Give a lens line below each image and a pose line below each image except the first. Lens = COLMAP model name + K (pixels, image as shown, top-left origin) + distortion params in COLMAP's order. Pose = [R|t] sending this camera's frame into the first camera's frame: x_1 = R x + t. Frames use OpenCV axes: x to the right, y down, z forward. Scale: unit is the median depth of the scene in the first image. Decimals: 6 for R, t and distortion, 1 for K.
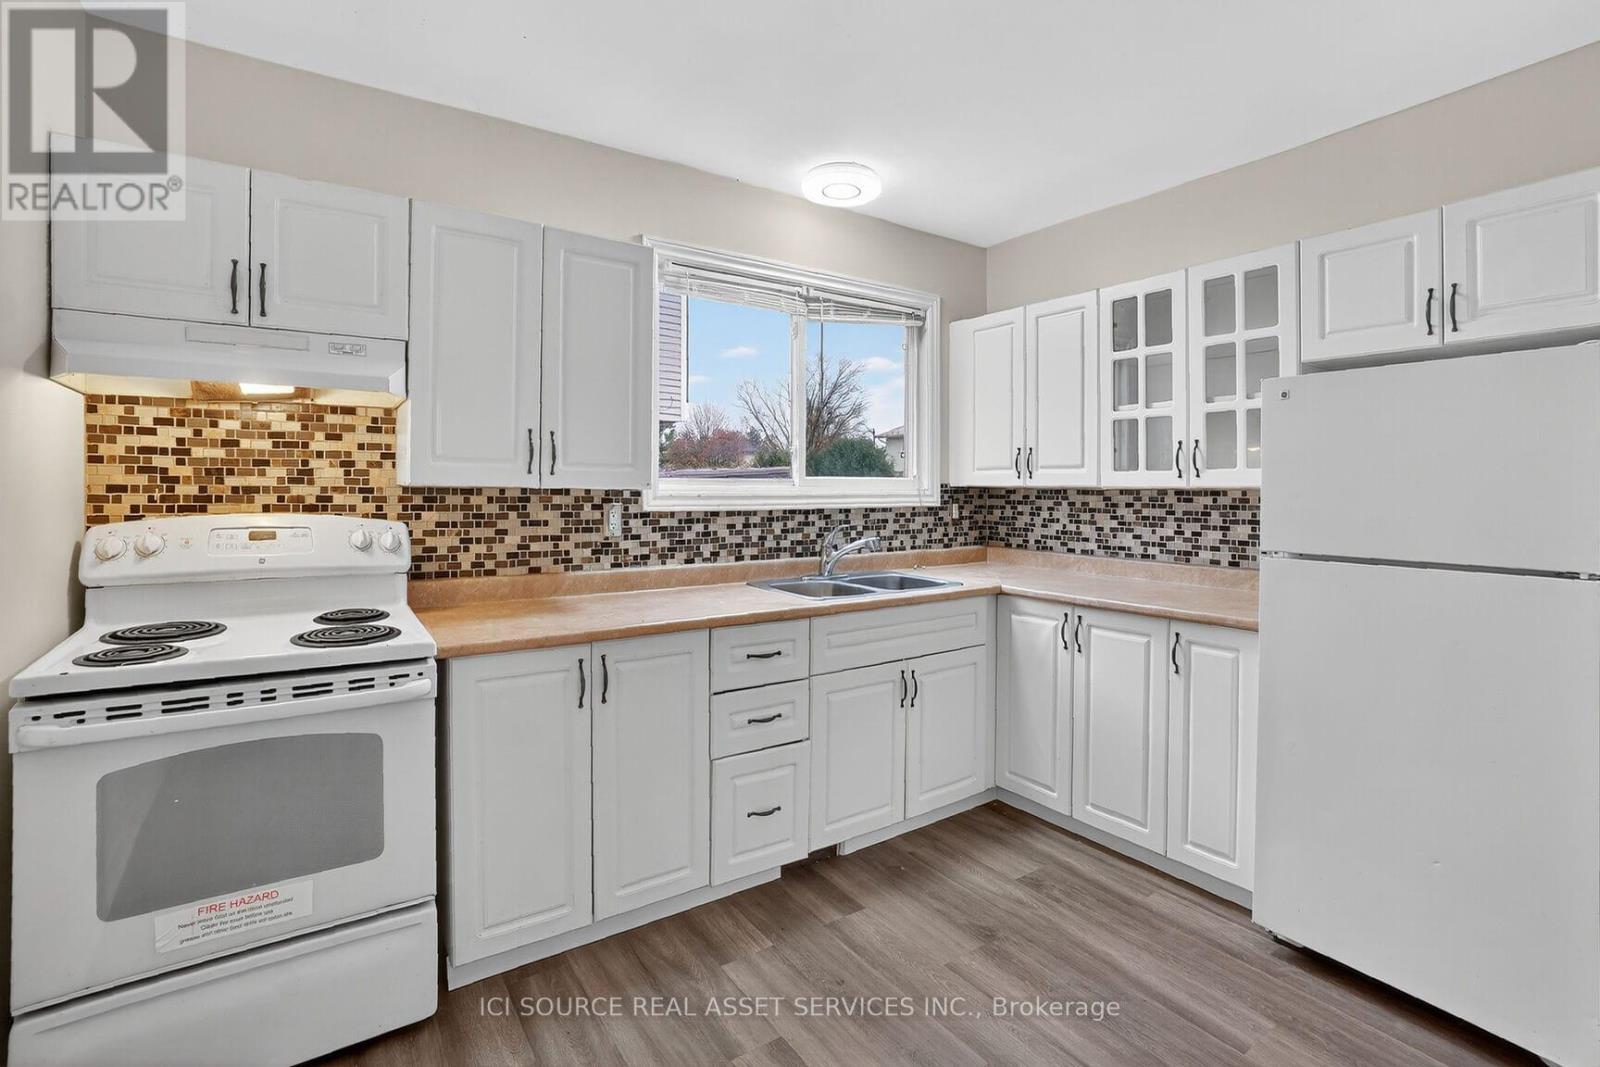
lens RADIAL K [[730.5, 0, 798.0], [0, 730.5, 542.0], [0, 0, 1]] dist [-0.013759, -0.000248]
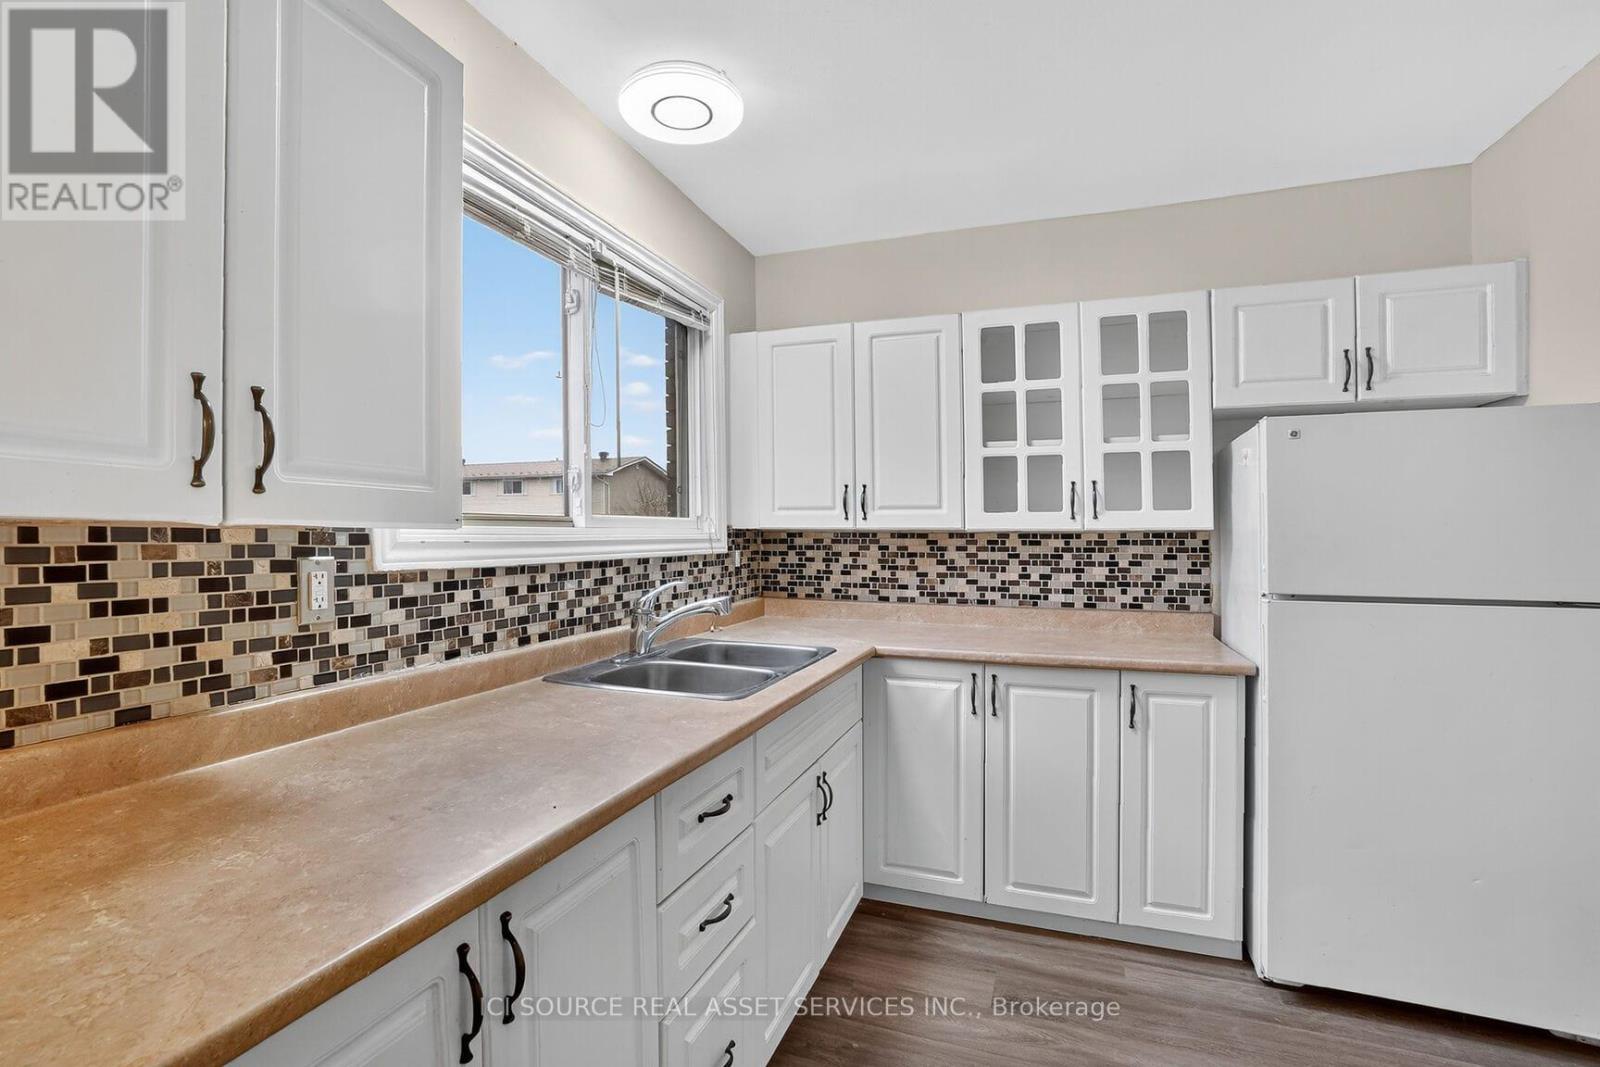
lens RADIAL K [[706.3, 0, 837.7], [0, 706.3, 576.7], [0, 0, 1]] dist [-0.027283, 0.000688]
pose [[0.800620, -0.035068, 0.598145, -0.251845], [0.042591, 0.999091, 0.001566, -0.024939], [-0.597656, 0.024222, 0.801387, 0.397749]]
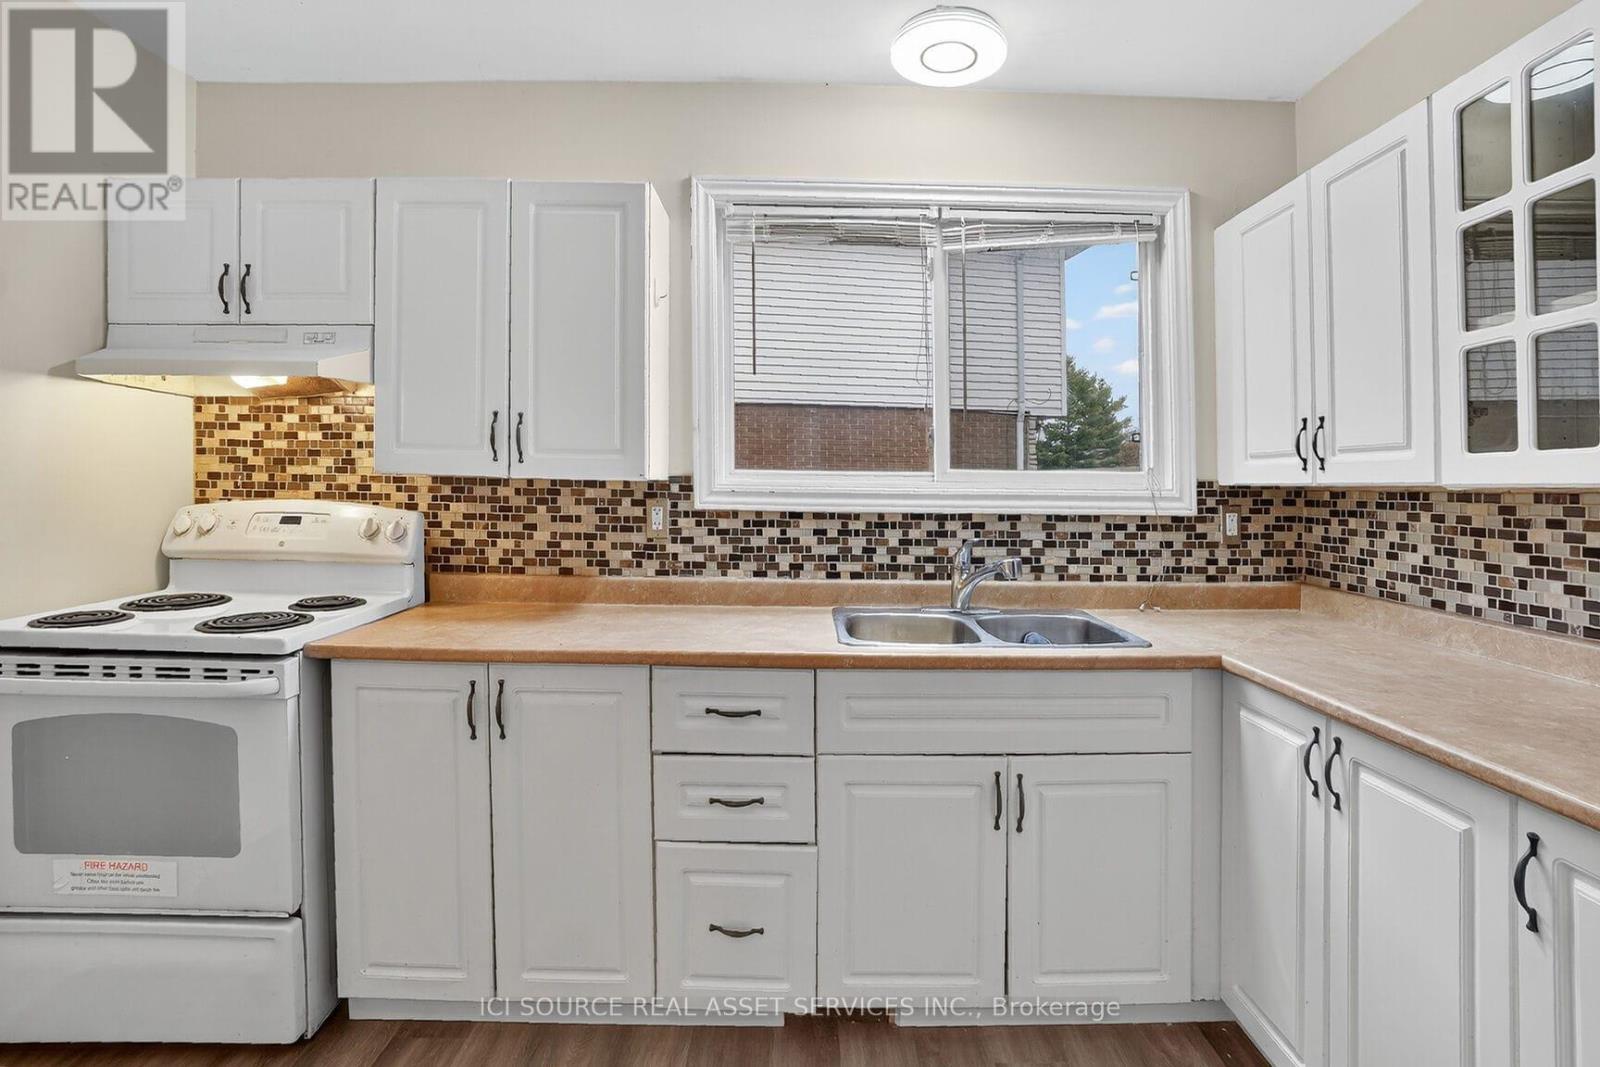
lens RADIAL K [[769.5, 0, 718.8], [0, 769.5, 511.9], [0, 0, 1]] dist [-0.048739, 0.022379]
pose [[0.830549, 0.028439, -0.556219, 0.297148], [-0.052926, 0.998206, -0.027992, -0.016482], [0.554425, 0.052687, 0.830564, 0.301248]]
